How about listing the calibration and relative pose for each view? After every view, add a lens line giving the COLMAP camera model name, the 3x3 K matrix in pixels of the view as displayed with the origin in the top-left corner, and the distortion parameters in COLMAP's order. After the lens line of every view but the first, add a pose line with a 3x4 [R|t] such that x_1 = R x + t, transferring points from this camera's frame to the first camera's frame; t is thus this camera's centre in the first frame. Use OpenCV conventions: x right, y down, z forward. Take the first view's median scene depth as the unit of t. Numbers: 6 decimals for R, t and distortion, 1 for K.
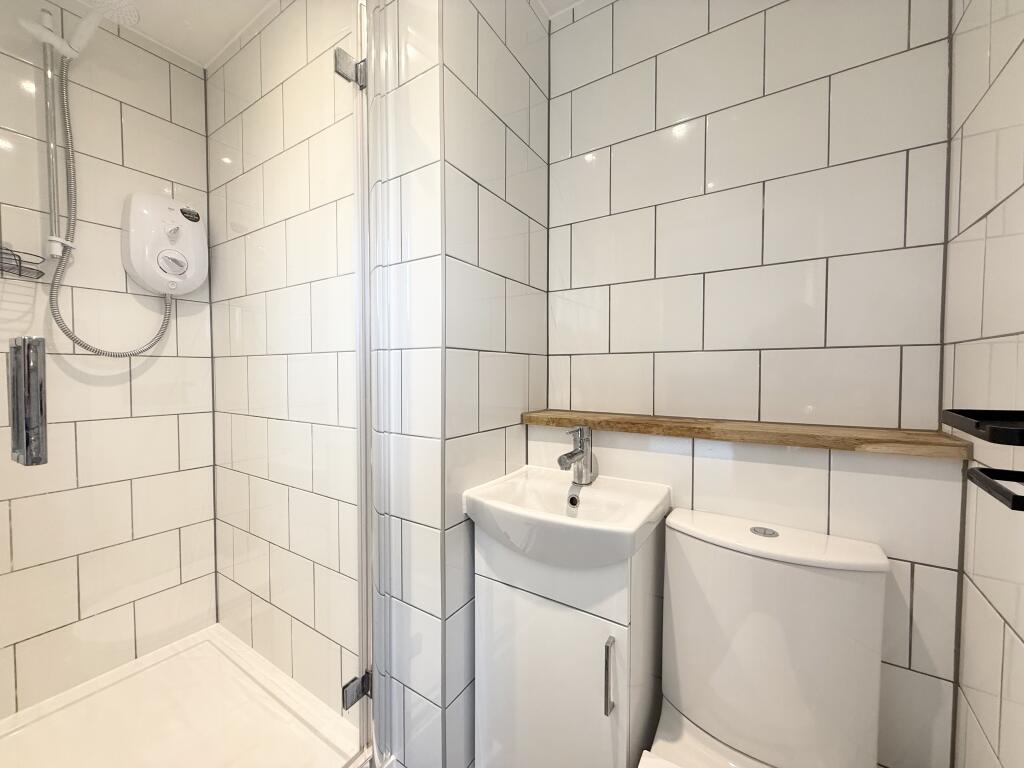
lens RADIAL K [[408.4, 0, 505.6], [0, 408.4, 384.1], [0, 0, 1]] dist [0.000922, 0.000042]
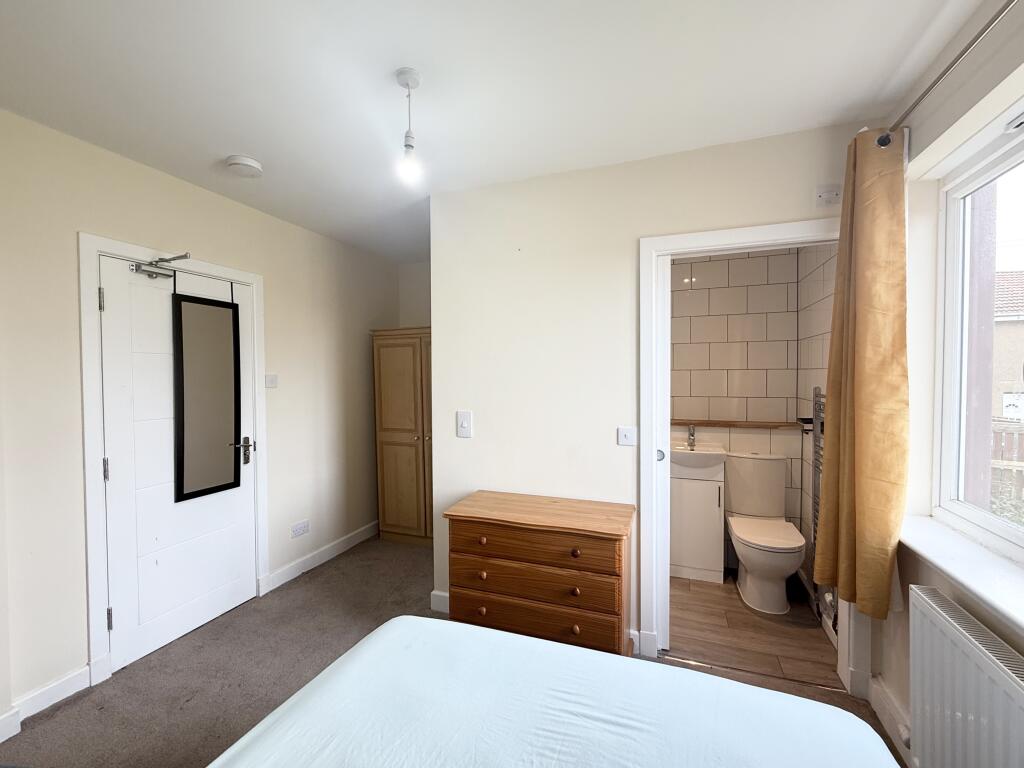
lens RADIAL K [[408.4, 0, 519.6], [0, 408.4, 384.9], [0, 0, 1]] dist [0.000922, 0.000042]
pose [[0.974394, -0.018369, 0.224097, -2.060199], [0.019901, 0.999791, -0.004581, -0.238617], [-0.223966, 0.008923, 0.974556, -1.912285]]
